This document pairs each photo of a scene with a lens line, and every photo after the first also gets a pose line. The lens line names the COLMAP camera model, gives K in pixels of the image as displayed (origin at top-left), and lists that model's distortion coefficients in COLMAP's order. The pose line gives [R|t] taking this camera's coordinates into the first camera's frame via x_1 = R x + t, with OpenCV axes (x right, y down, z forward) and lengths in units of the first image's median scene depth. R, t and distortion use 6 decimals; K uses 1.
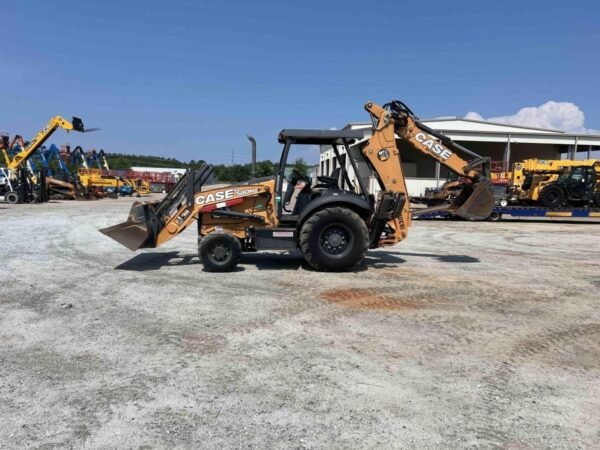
lens RADIAL K [[453.2, 0, 297.5], [0, 453.2, 221.5], [0, 0, 1]] dist [0.055092, -0.051195]
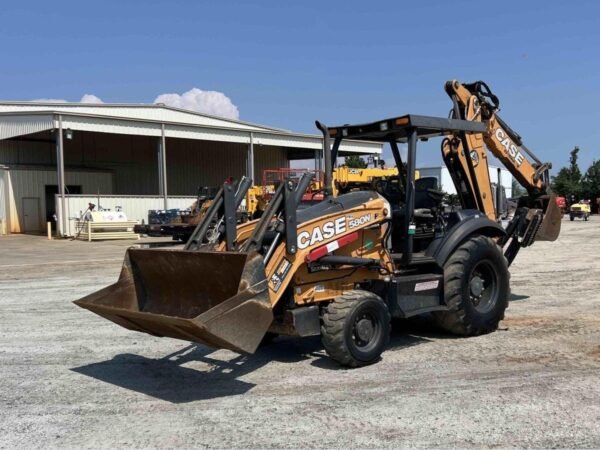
lens RADIAL K [[702.6, 0, 324.2], [0, 702.6, 234.2], [0, 0, 1]] dist [0.148163, 0.000000]
pose [[0.751605, -0.064095, 0.656492, -0.698162], [0.091303, 0.995796, -0.007308, -0.043306], [-0.653264, 0.065432, 0.754297, 0.332871]]
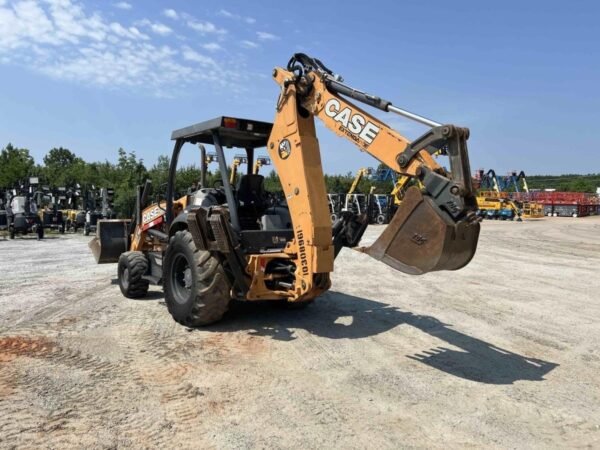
lens RADIAL K [[453.2, 0, 300.0], [0, 453.2, 229.0], [0, 0, 1]] dist [0.055092, -0.051195]
pose [[0.590360, 0.029571, -0.806598, 0.682899], [-0.058790, 0.998250, -0.006431, -0.036190], [0.804996, 0.051216, 0.591065, 0.655896]]
